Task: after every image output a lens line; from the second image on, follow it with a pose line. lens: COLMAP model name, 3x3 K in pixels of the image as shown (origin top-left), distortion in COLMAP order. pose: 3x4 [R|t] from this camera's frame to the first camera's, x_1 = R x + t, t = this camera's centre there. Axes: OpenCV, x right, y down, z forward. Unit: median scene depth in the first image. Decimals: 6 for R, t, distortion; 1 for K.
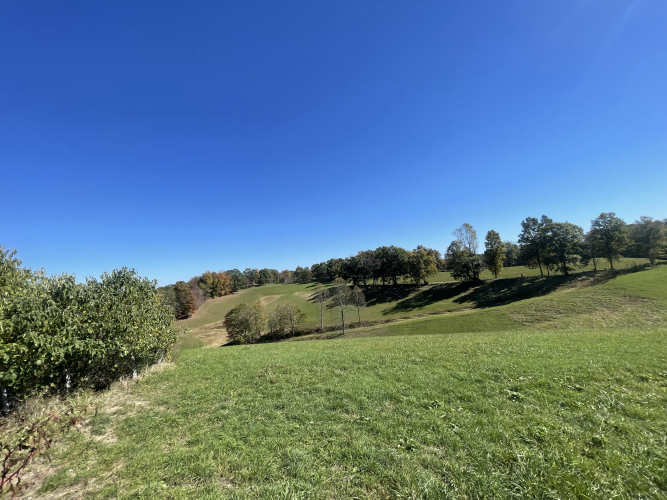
lens RADIAL K [[271.4, 0, 329.7], [0, 271.4, 249.1], [0, 0, 1]] dist [-0.001075, -0.000493]
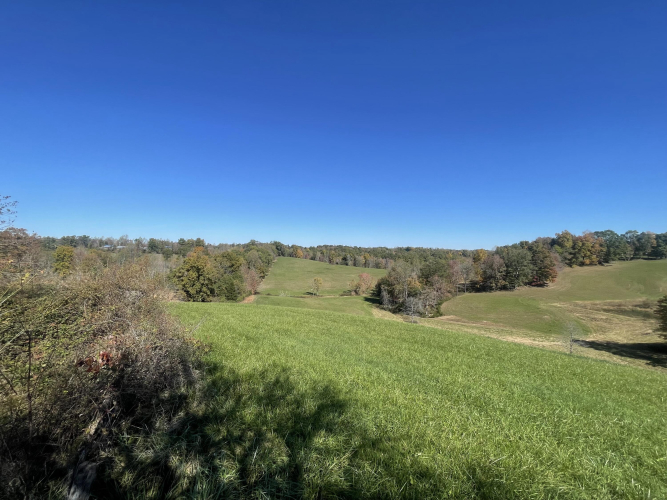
lens RADIAL K [[271.4, 0, 327.6], [0, 271.4, 249.1], [0, 0, 1]] dist [-0.001075, -0.000493]
pose [[0.511040, 0.104833, -0.853140, -0.408328], [0.013850, 0.991402, 0.130118, 0.070532], [0.859445, -0.078312, 0.505194, 0.122559]]
